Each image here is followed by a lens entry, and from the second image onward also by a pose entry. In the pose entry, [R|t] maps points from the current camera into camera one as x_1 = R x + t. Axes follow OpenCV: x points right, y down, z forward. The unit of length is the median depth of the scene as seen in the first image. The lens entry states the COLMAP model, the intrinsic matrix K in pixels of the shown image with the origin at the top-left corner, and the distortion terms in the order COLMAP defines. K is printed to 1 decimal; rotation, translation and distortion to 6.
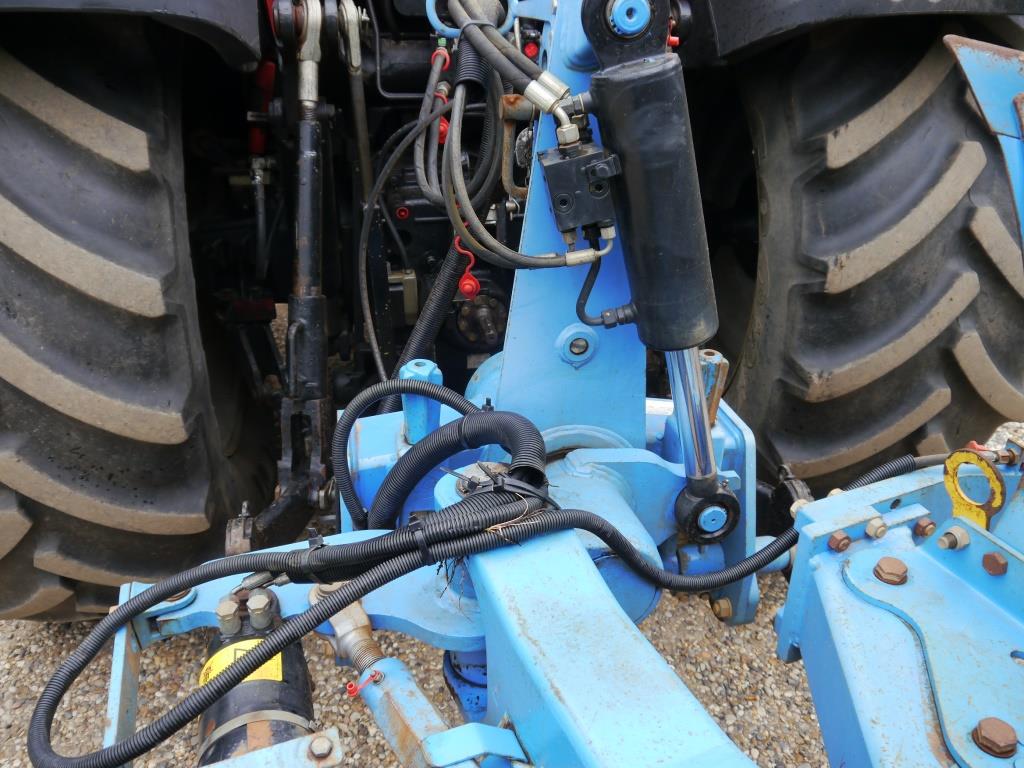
lens RADIAL K [[848.4, 0, 512.0], [0, 848.4, 384.0], [0, 0, 1]] dist [-0.028568, 0.007701]
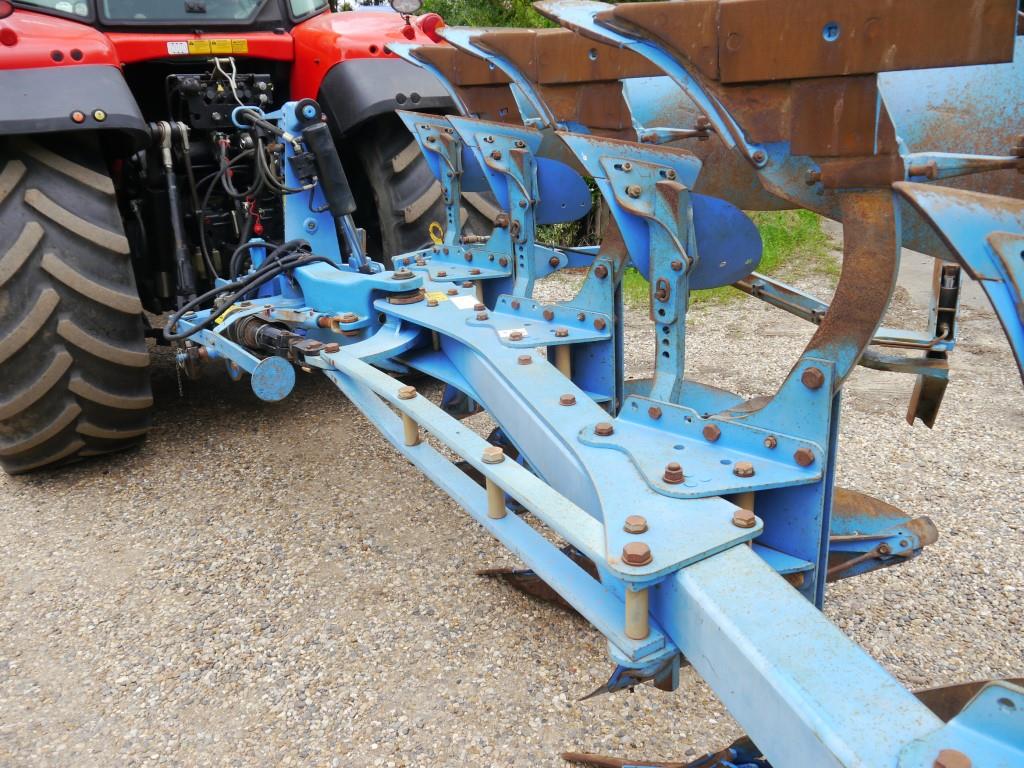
lens RADIAL K [[848.4, 0, 512.0], [0, 848.4, 384.0], [0, 0, 1]] dist [-0.028568, 0.007701]
pose [[0.917167, -0.181391, 0.354826, -0.343010], [0.228441, 0.968895, -0.095173, 0.751222], [-0.326525, 0.168346, 0.930076, -1.491354]]
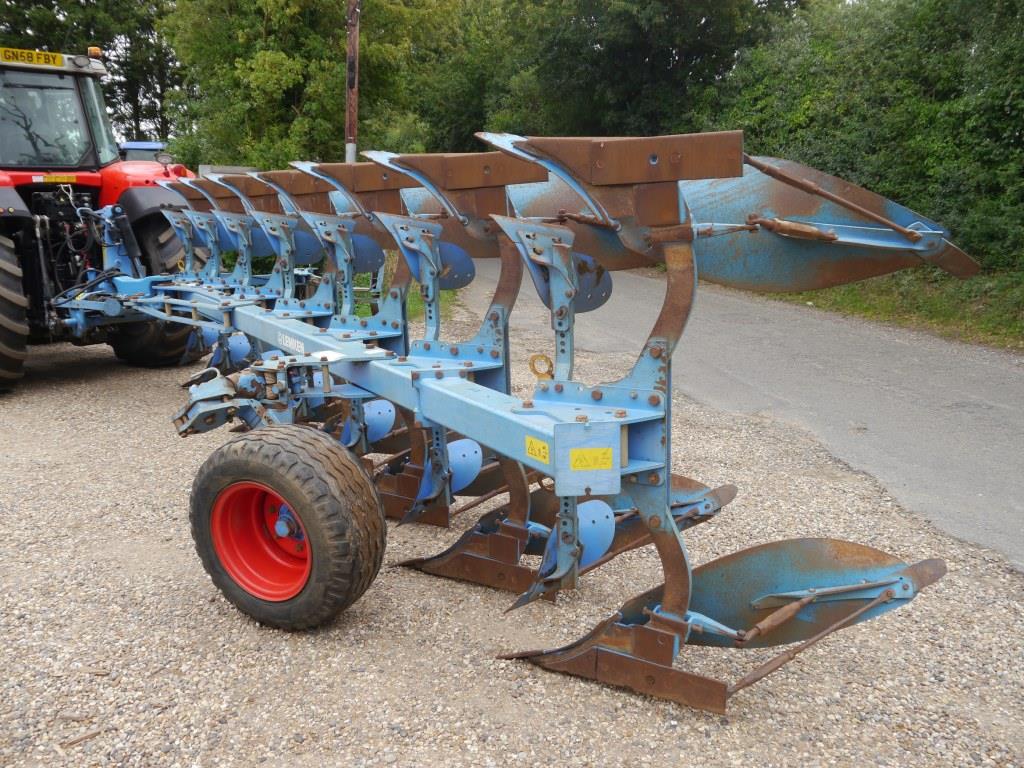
lens RADIAL K [[848.4, 0, 512.0], [0, 848.4, 384.0], [0, 0, 1]] dist [-0.028568, 0.007701]
pose [[0.784546, -0.163793, 0.598046, -1.206604], [0.315104, 0.935977, -0.157023, 2.148380], [-0.534038, 0.311639, 0.785929, -4.100077]]
